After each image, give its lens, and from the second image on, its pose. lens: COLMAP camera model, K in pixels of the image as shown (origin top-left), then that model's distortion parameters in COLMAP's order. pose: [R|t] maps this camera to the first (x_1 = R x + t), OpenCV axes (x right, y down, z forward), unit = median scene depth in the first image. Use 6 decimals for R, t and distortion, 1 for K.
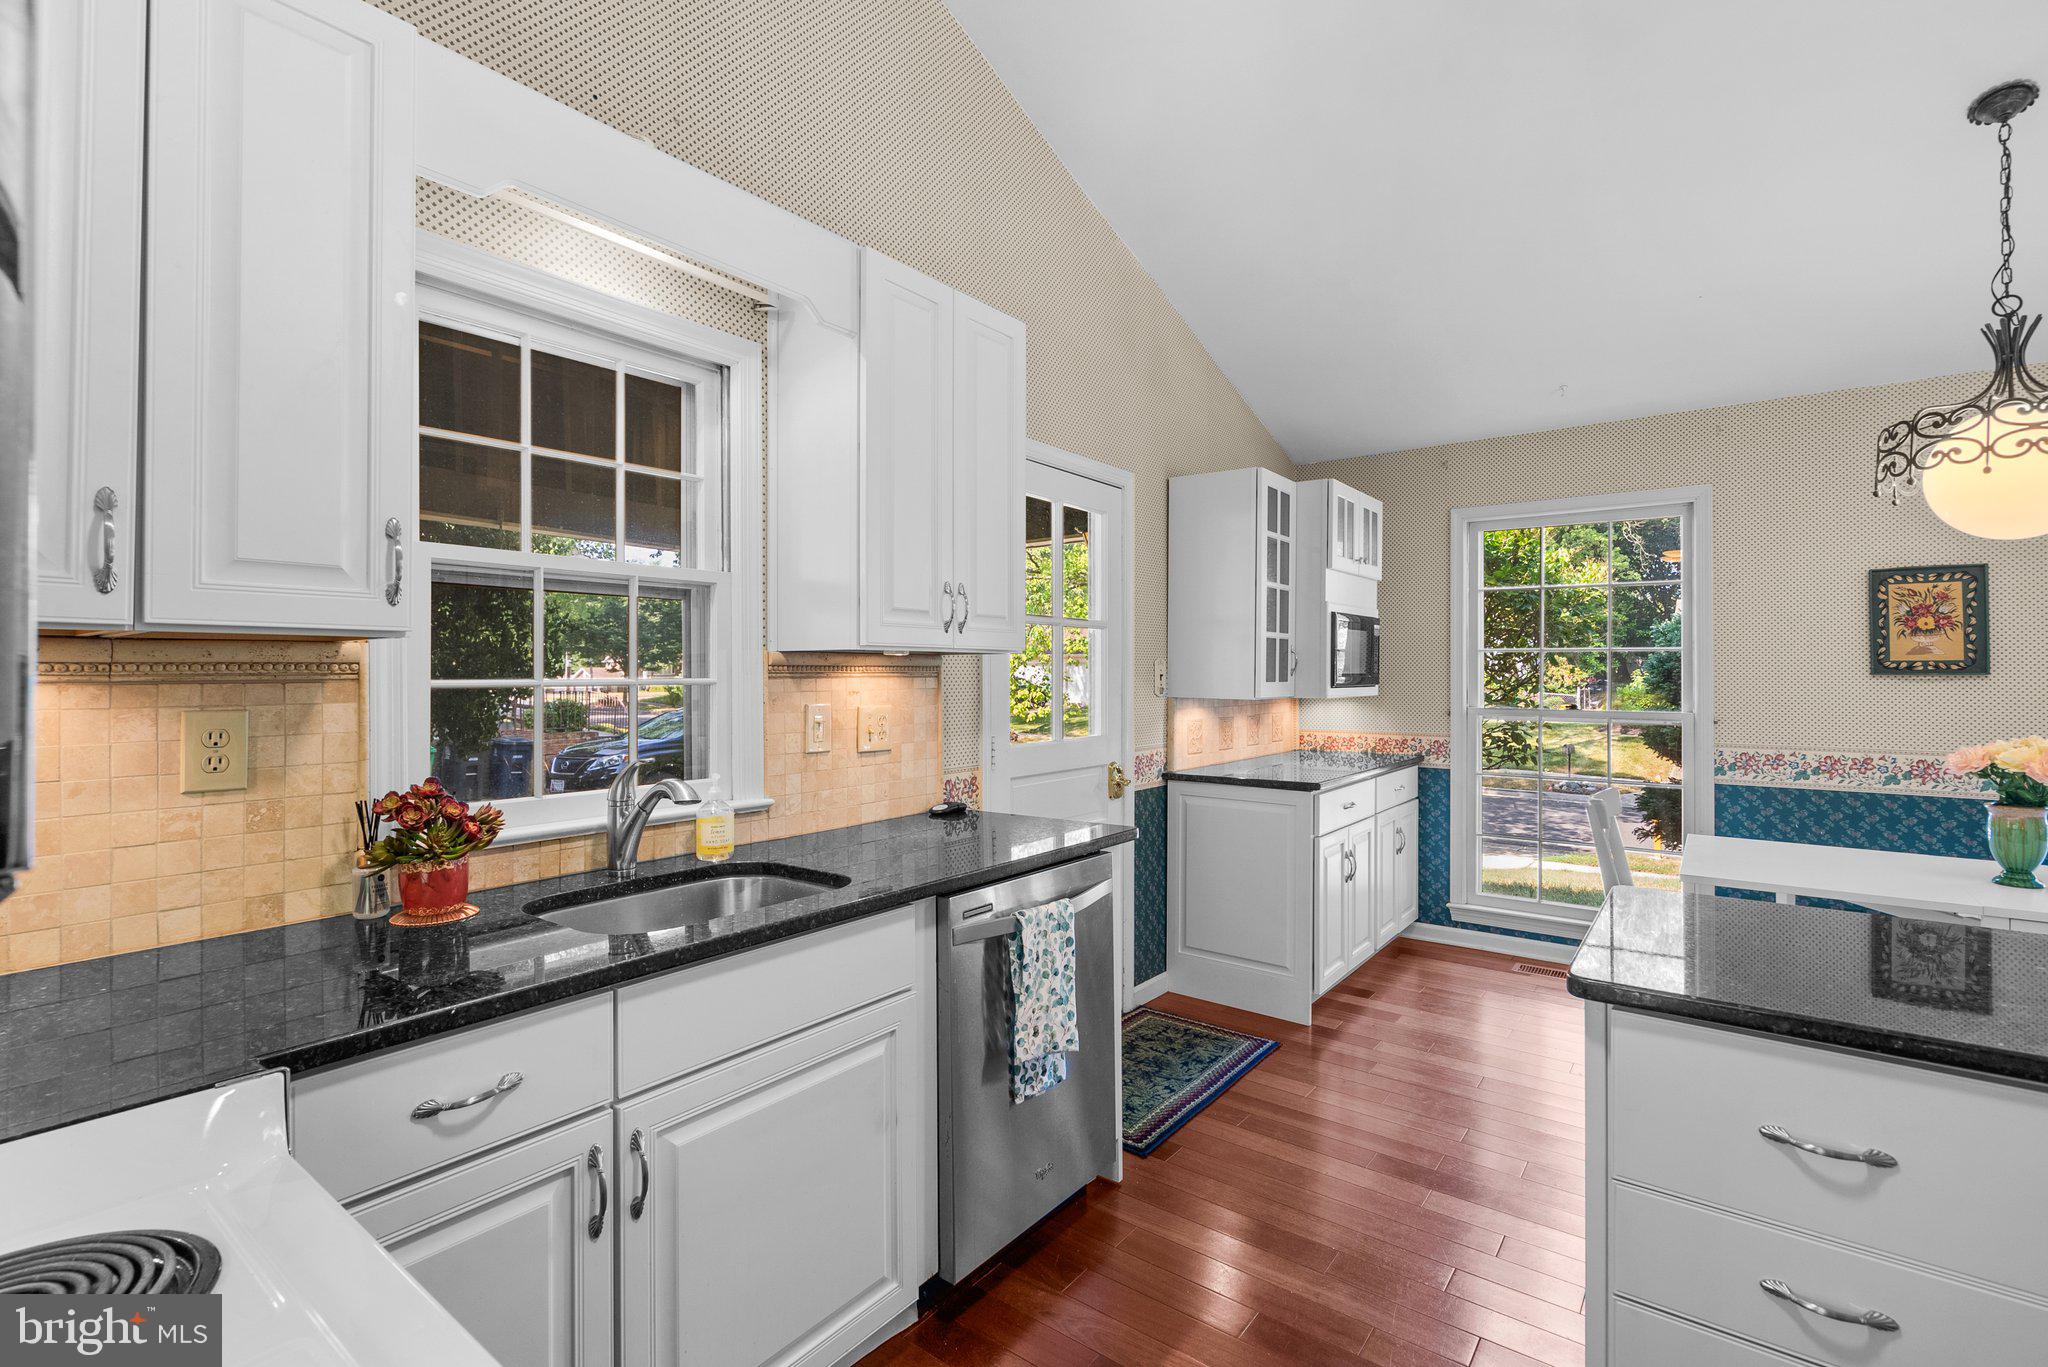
lens RADIAL K [[941.9, 0, 1010.9], [0, 941.9, 676.2], [0, 0, 1]] dist [-0.003779, 0.001176]
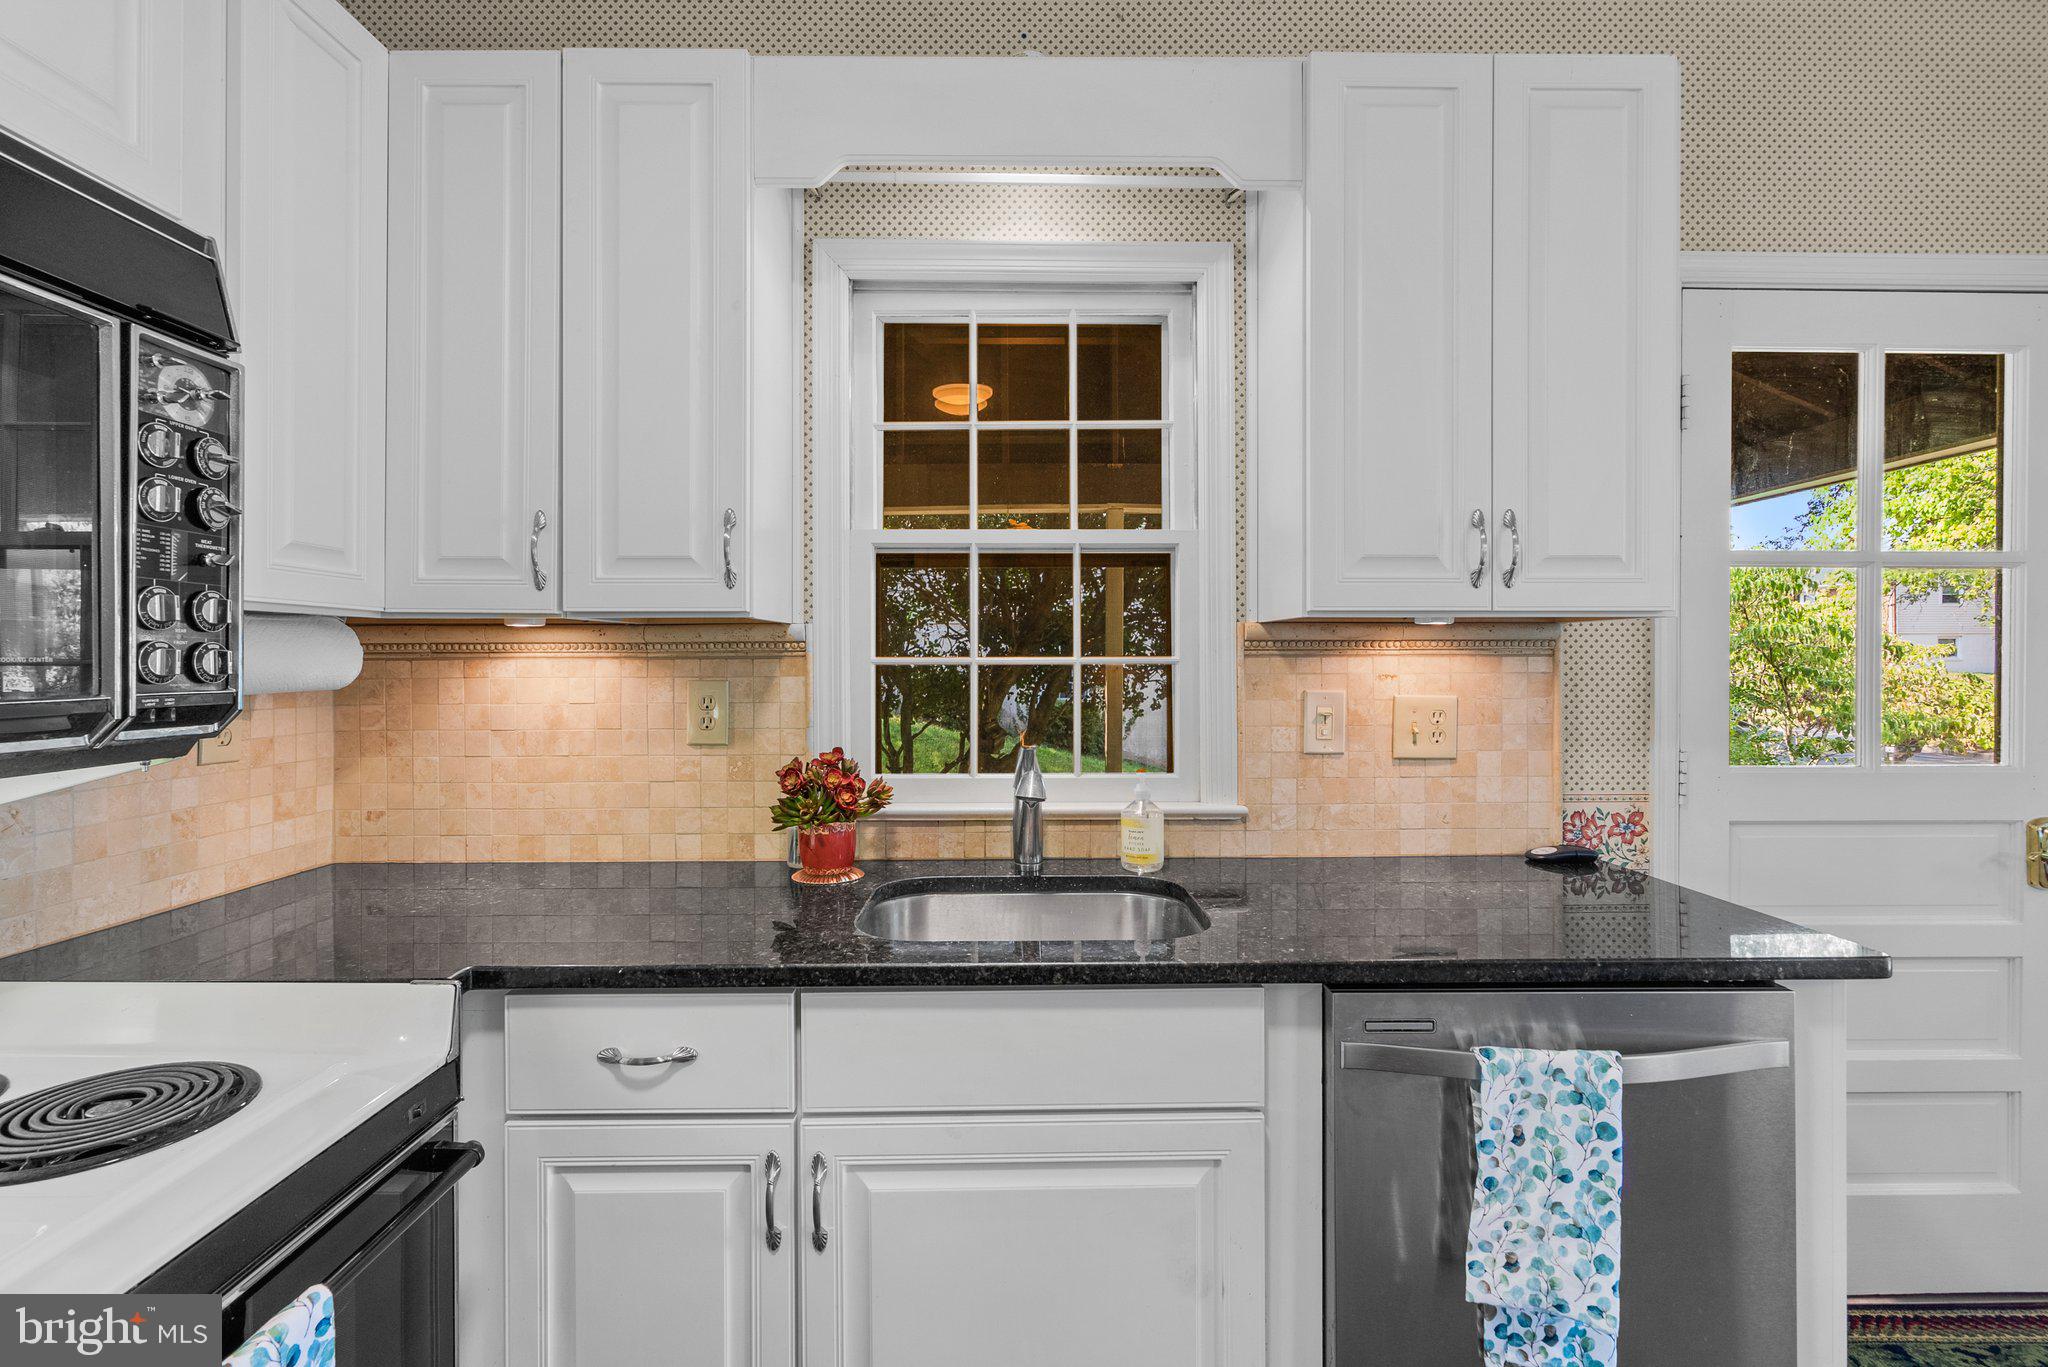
lens RADIAL K [[941.9, 0, 1024.2], [0, 941.9, 665.6], [0, 0, 1]] dist [-0.003779, 0.001176]
pose [[0.621145, 0.009873, -0.783633, 0.277934], [-0.001359, 0.999933, 0.011522, 0.001076], [0.783694, -0.006092, 0.621117, 0.384219]]
